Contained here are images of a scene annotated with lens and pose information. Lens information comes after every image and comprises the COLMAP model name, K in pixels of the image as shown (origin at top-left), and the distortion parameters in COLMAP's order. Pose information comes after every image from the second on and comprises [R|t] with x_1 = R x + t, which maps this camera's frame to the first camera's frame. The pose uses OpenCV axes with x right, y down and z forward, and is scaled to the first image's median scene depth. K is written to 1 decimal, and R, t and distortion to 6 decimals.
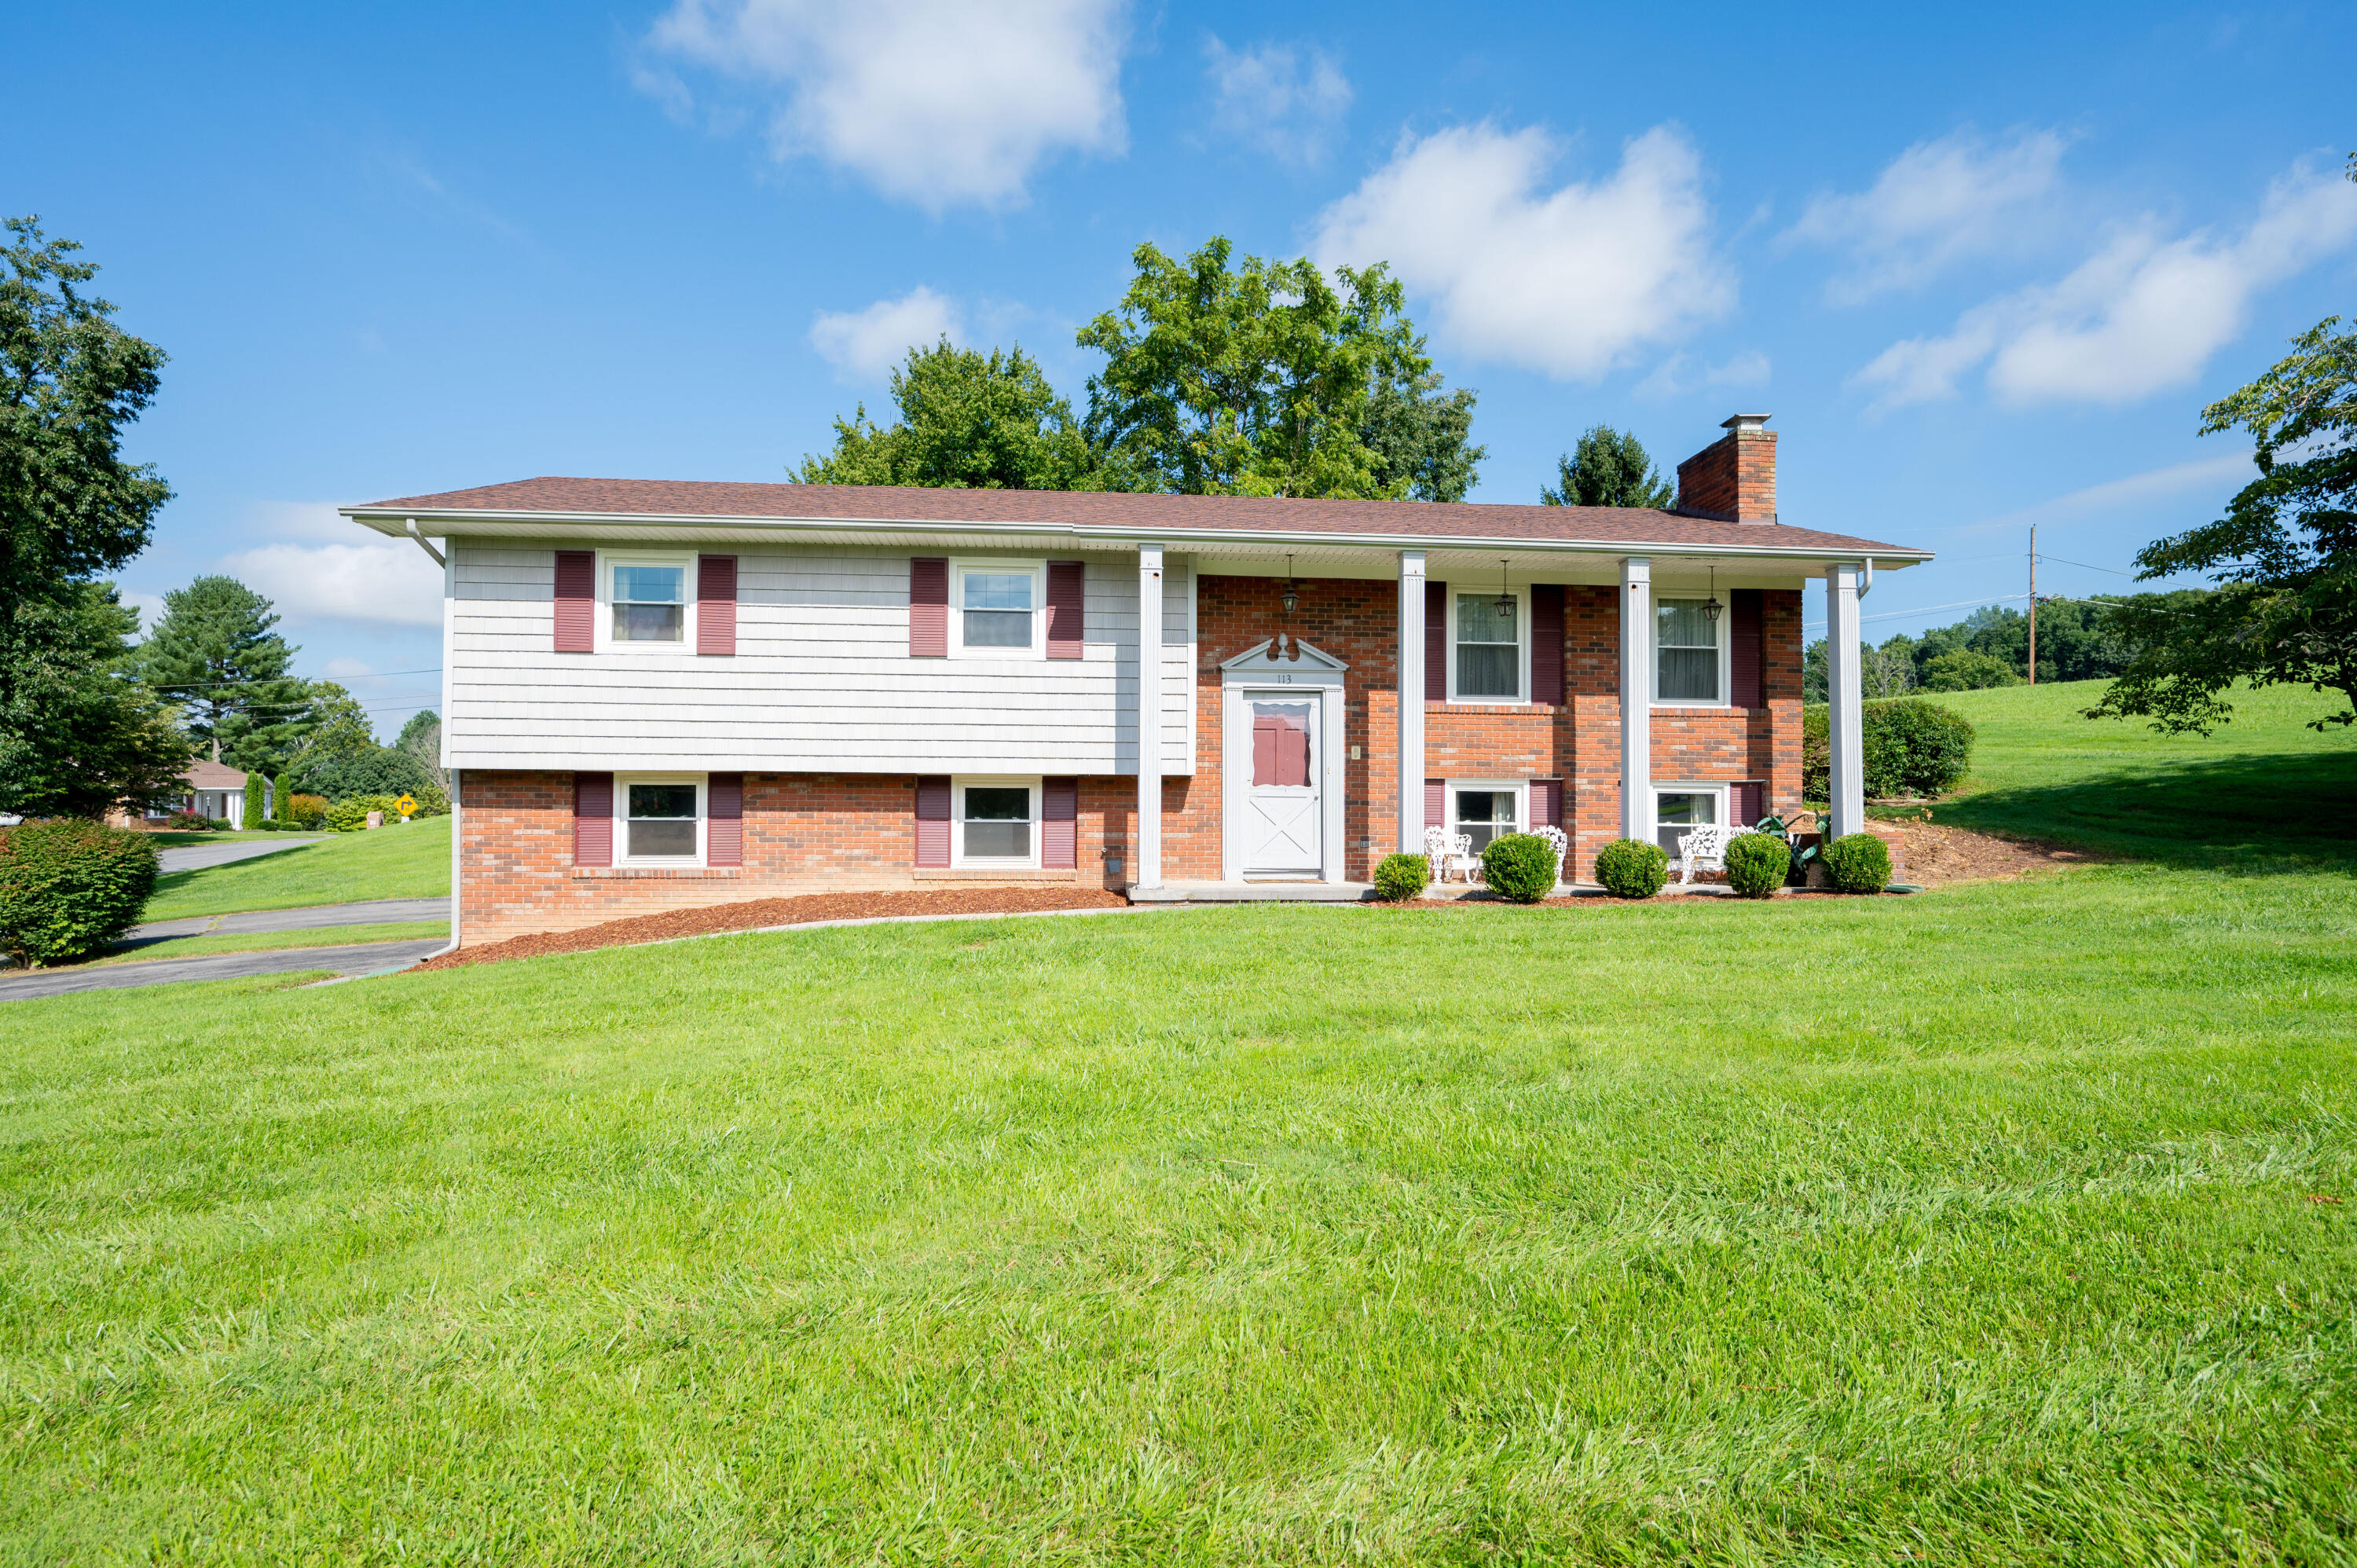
lens RADIAL K [[1243.2, 0, 1178.5], [0, 1243.2, 784.0], [0, 0, 1]] dist [-0.003955, -0.001978]
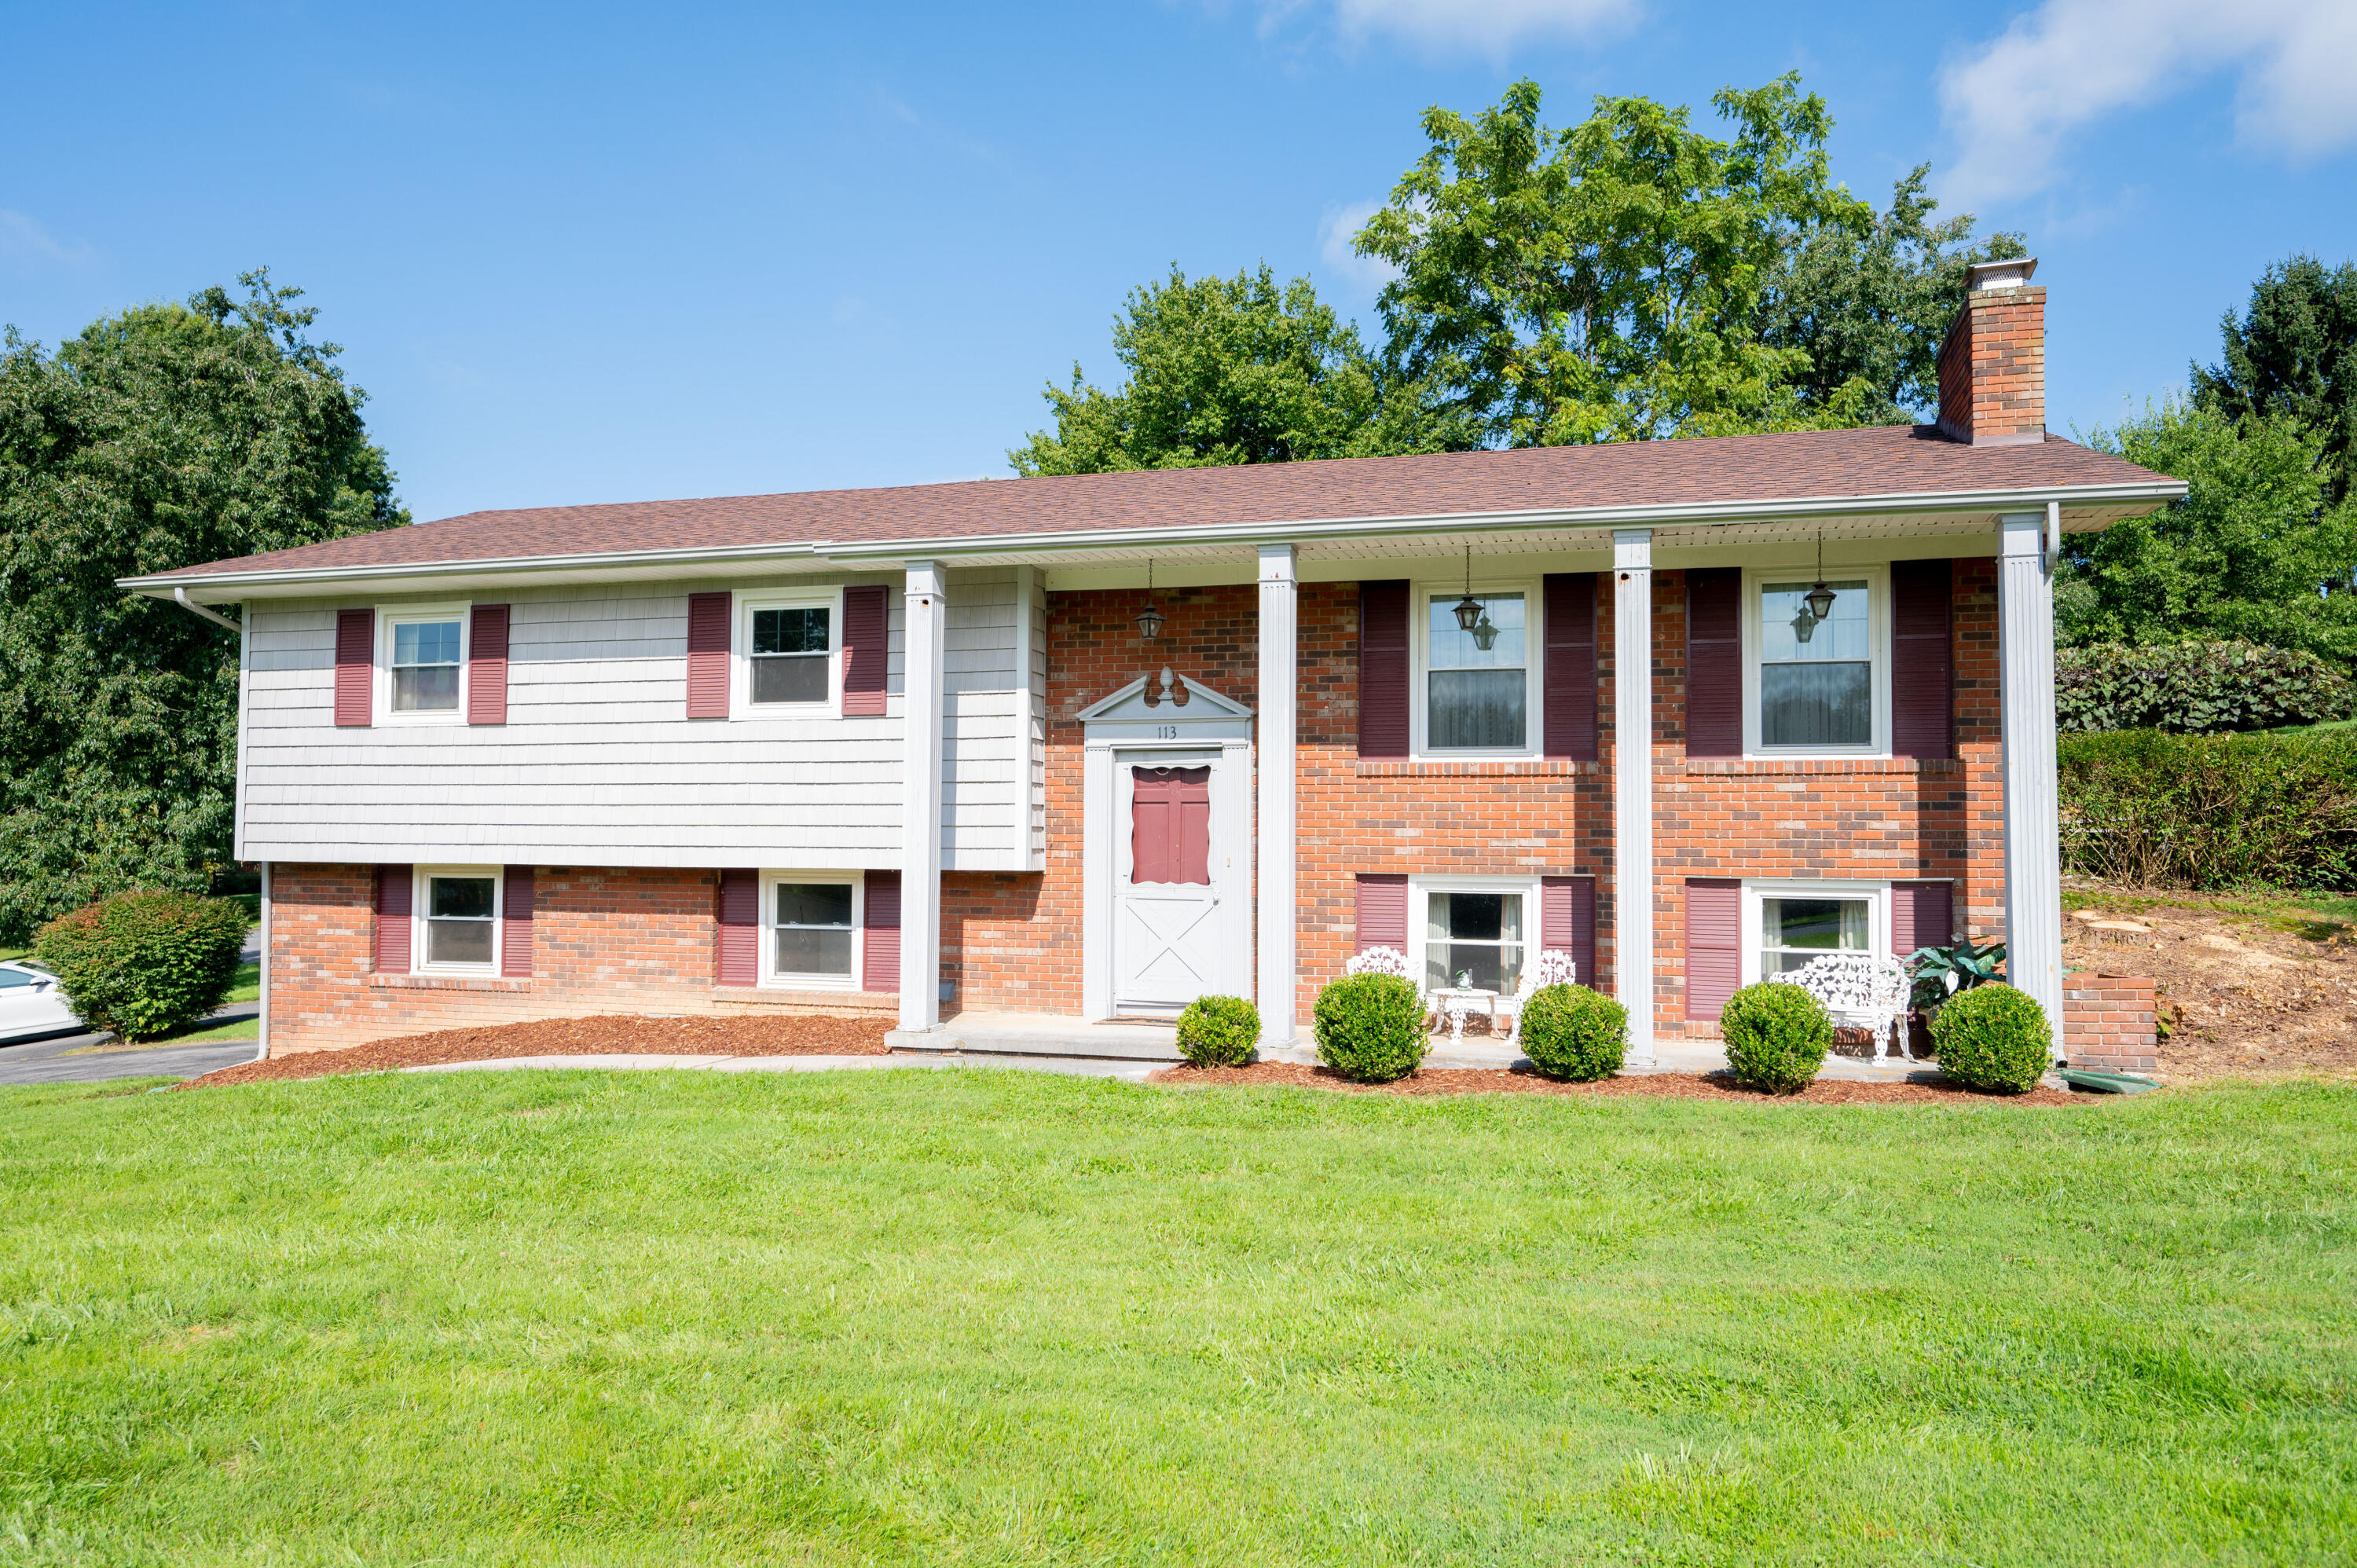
lens RADIAL K [[1595.1, 0, 1178.5], [0, 1595.1, 784.0], [0, 0, 1]] dist [-0.003066, -0.000856]
pose [[0.933283, -0.013138, -0.358901, 0.421807], [0.007609, 0.999830, -0.016813, -0.040569], [0.359061, 0.012960, 0.933224, 0.161842]]
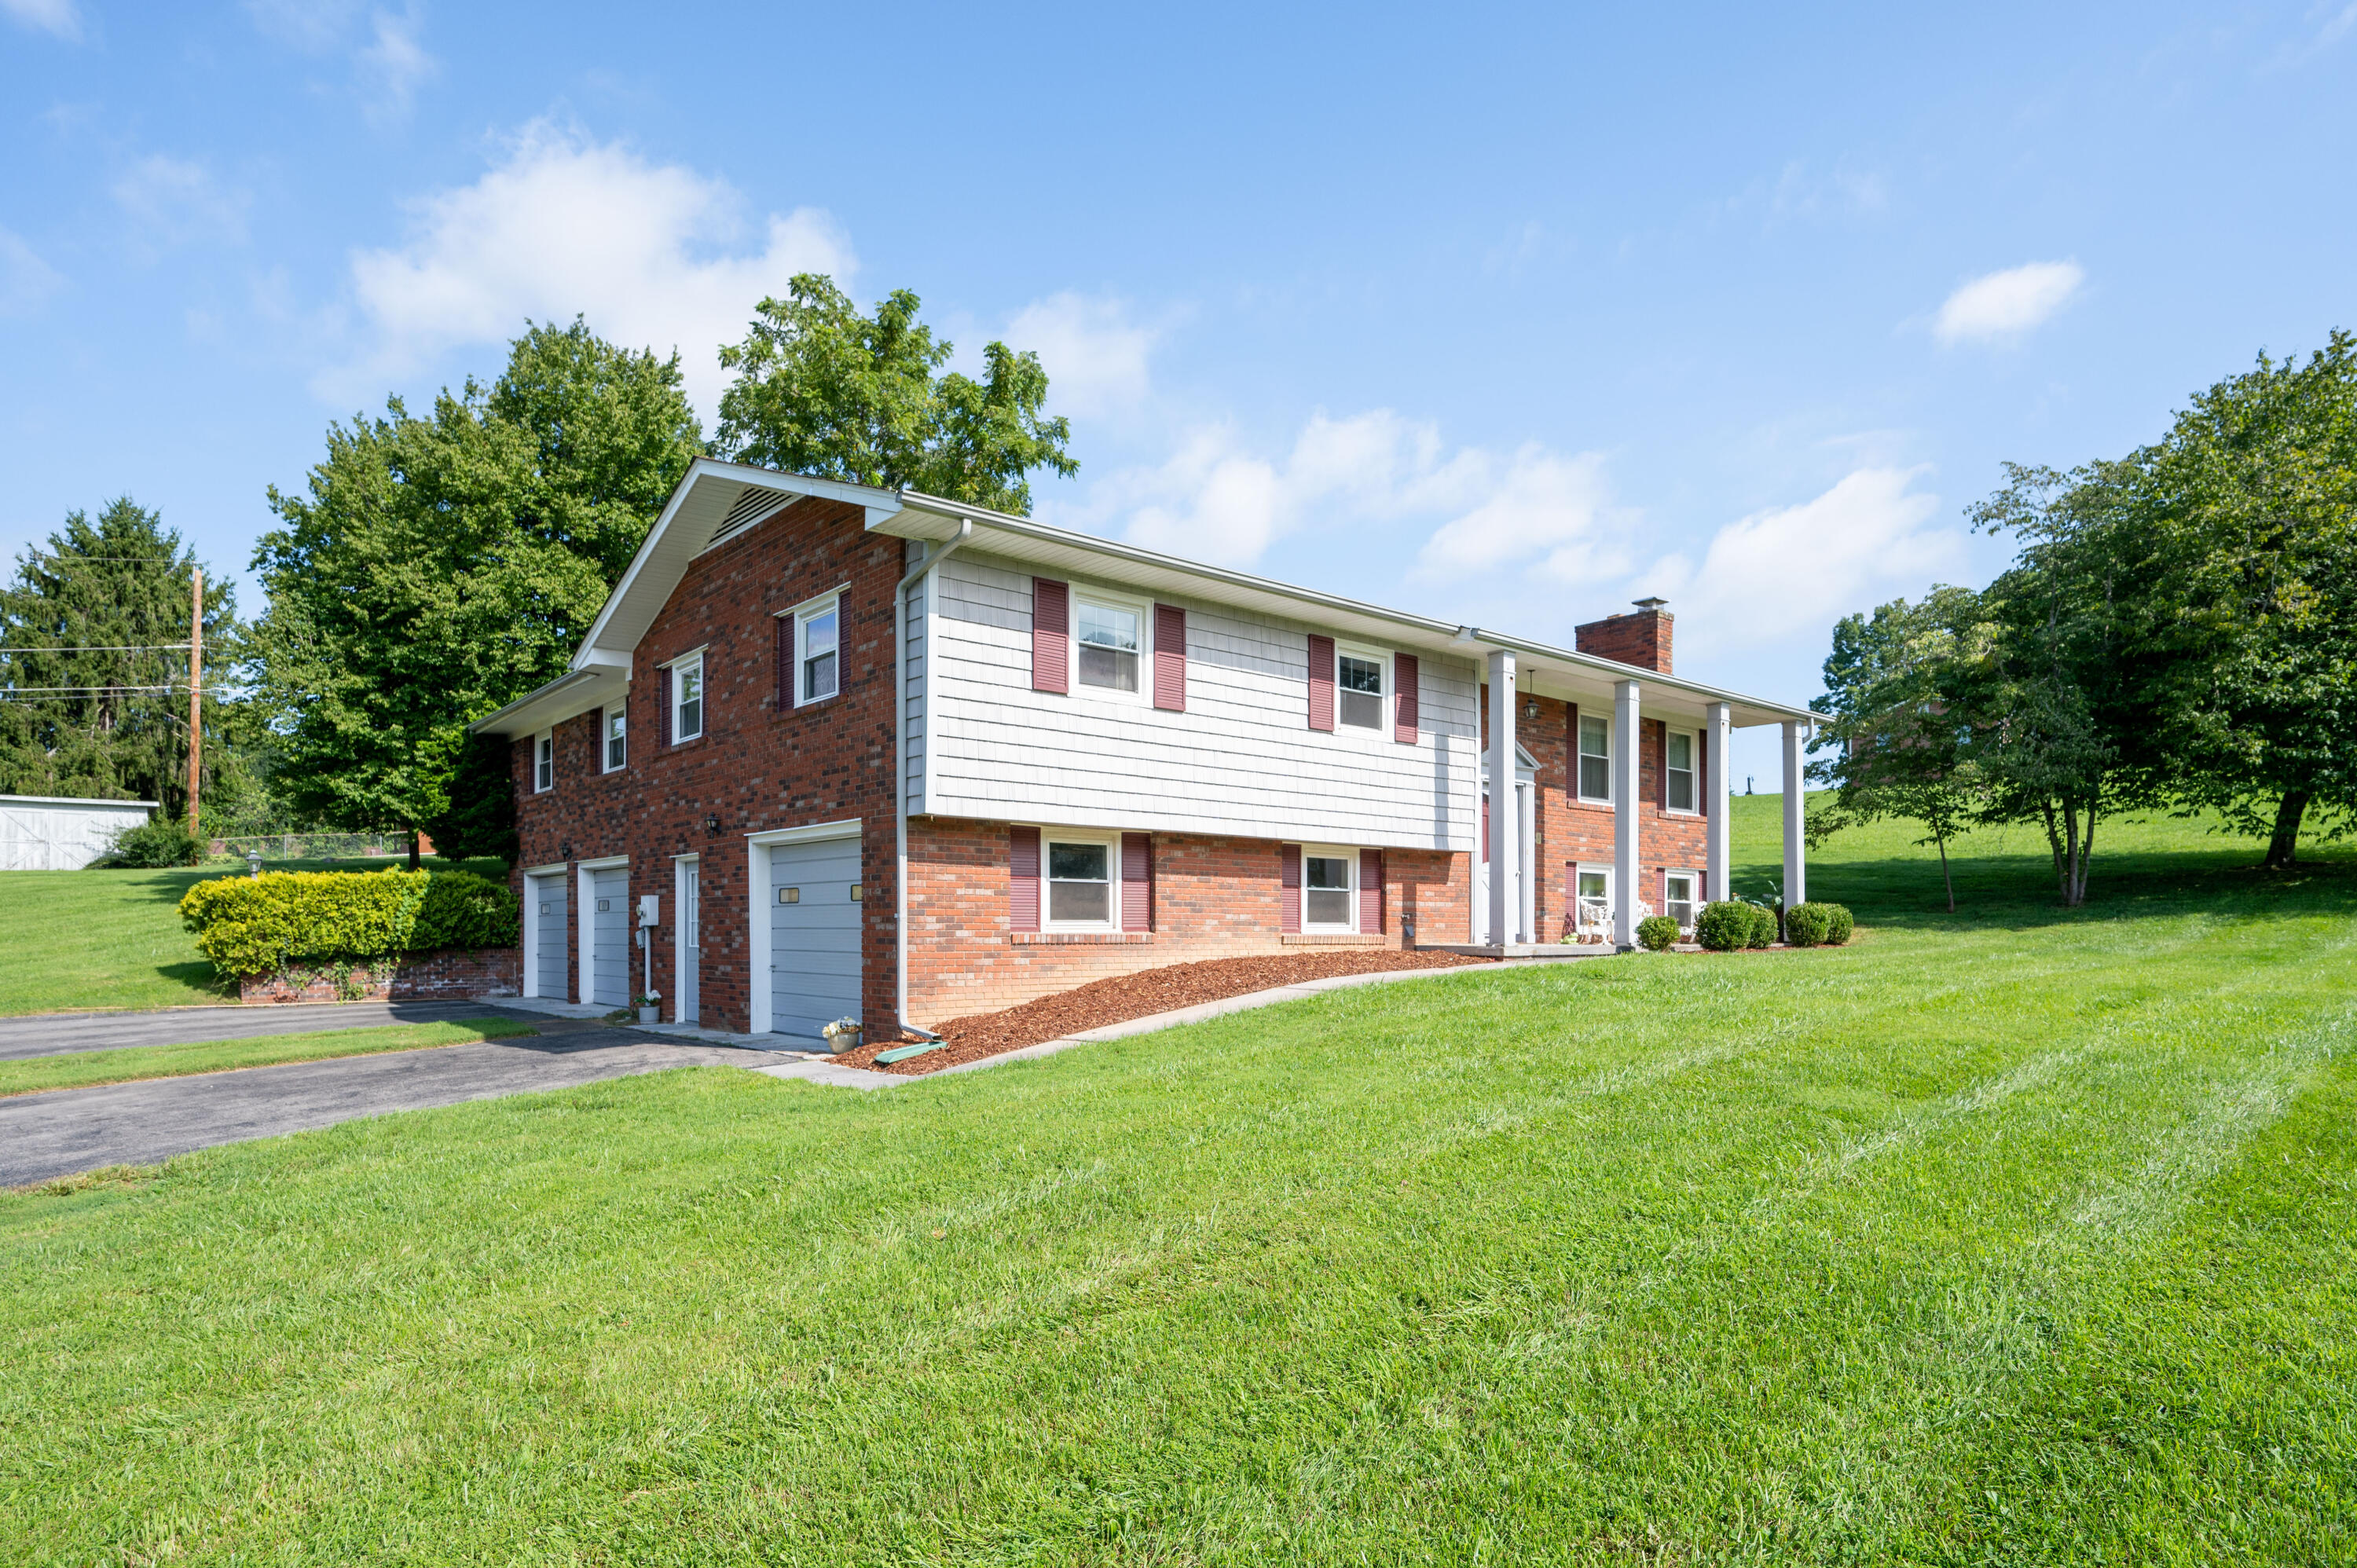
lens RADIAL K [[1308.0, 0, 1181.4], [0, 1308.0, 916.6], [0, 0, 1]] dist [-0.001308, -0.000021]
pose [[0.817509, 0.004053, 0.575901, -0.902122], [-0.014054, 0.999818, 0.012913, 0.040783], [-0.575744, -0.018651, 0.817417, 0.155097]]
